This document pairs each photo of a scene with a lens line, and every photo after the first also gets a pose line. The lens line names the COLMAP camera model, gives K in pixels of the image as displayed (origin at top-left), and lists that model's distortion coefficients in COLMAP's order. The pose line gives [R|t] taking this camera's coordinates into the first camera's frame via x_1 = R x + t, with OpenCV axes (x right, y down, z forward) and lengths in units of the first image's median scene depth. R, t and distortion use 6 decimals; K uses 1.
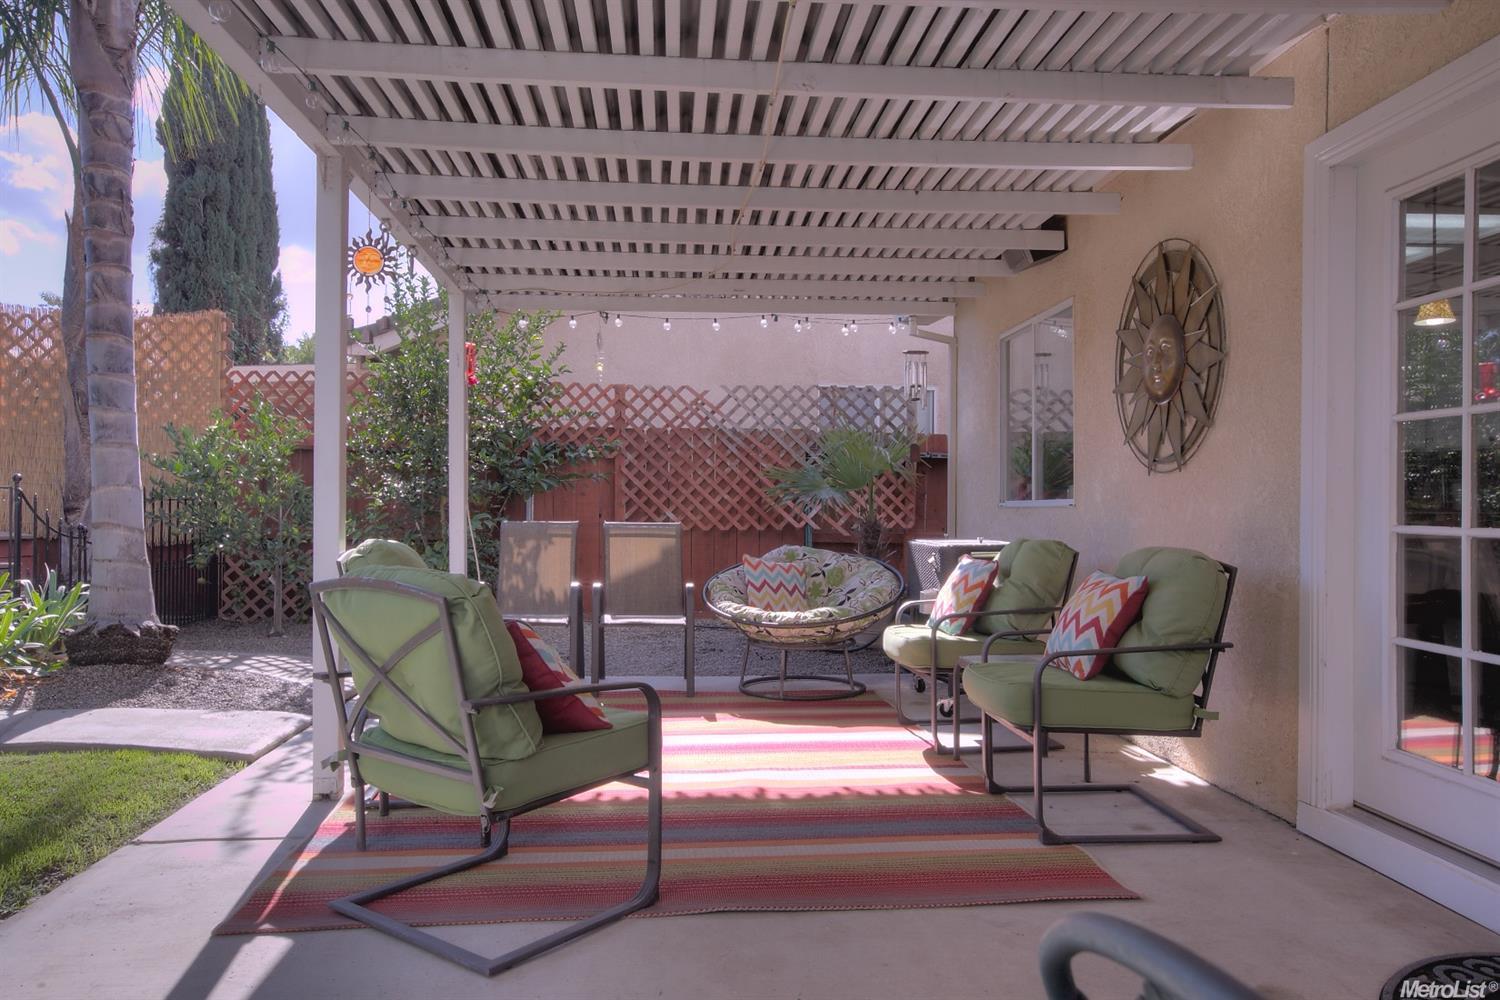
lens RADIAL K [[1097.9, 0, 750.0], [0, 1097.9, 500.0], [0, 0, 1]] dist [-0.012649, -0.001414]
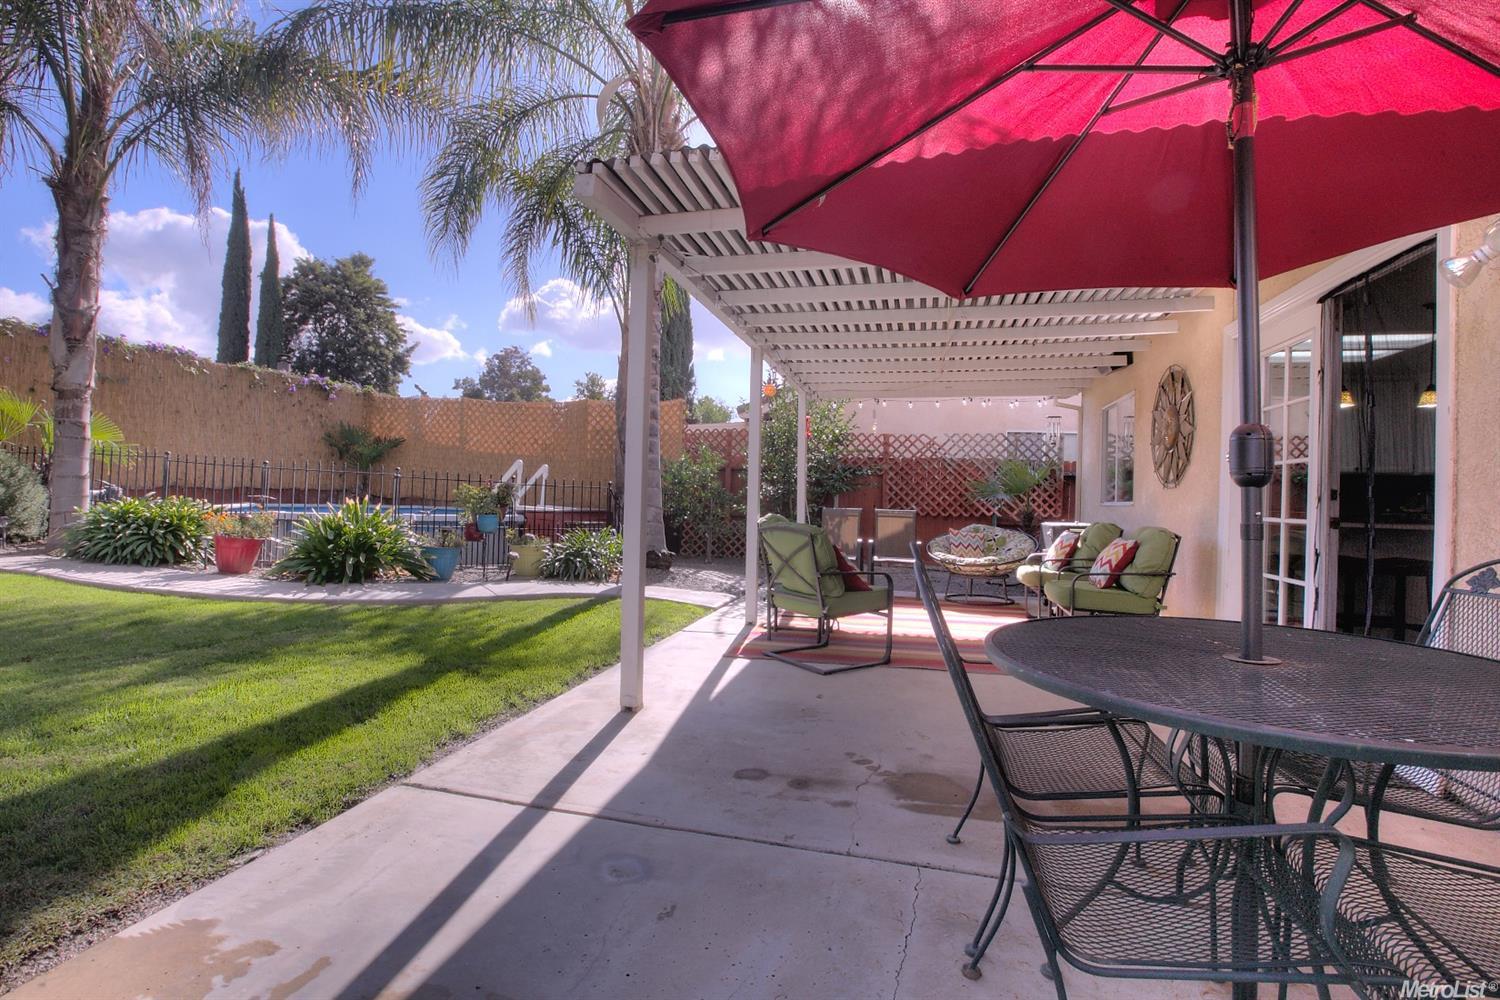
lens RADIAL K [[689.9, 0, 743.7], [0, 689.9, 494.8], [0, 0, 1]] dist [-0.060842, 0.021566]
pose [[0.946828, 0.015037, -0.321388, 0.036458], [-0.016026, 0.999871, -0.000432, -0.001053], [0.321340, 0.005560, 0.946948, -0.218185]]
